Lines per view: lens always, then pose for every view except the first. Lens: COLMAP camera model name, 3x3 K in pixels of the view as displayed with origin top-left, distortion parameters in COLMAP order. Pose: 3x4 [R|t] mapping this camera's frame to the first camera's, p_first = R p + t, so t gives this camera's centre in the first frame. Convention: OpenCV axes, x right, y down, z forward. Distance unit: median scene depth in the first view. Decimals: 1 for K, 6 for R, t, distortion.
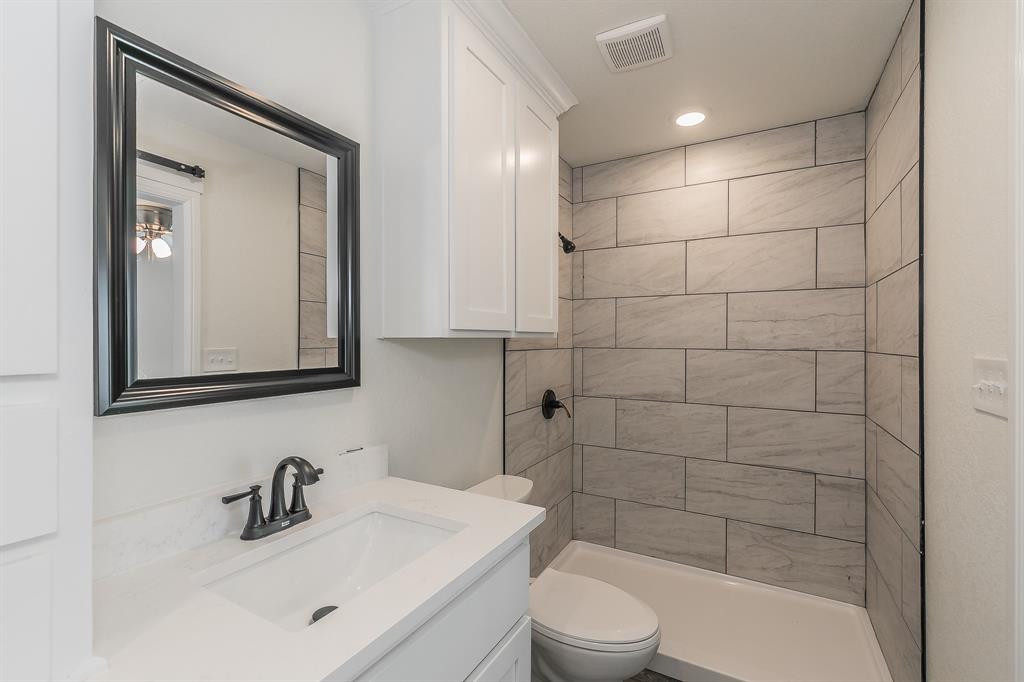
lens RADIAL K [[442.4, 0, 513.6], [0, 442.4, 340.3], [0, 0, 1]] dist [0.000965, -0.000762]
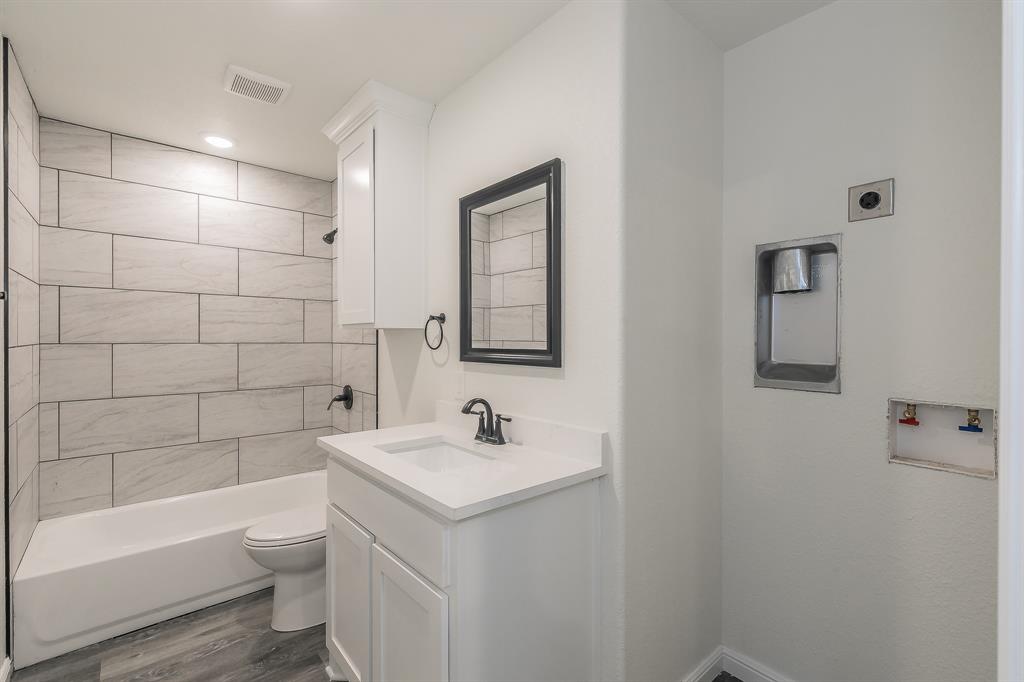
lens RADIAL K [[442.4, 0, 512.4], [0, 442.4, 340.9], [0, 0, 1]] dist [0.000965, -0.000762]
pose [[0.332120, -0.011103, 0.943172, -0.301144], [-0.000738, 0.999927, 0.012030, -0.003097], [-0.943237, -0.004691, 0.332088, -0.060787]]
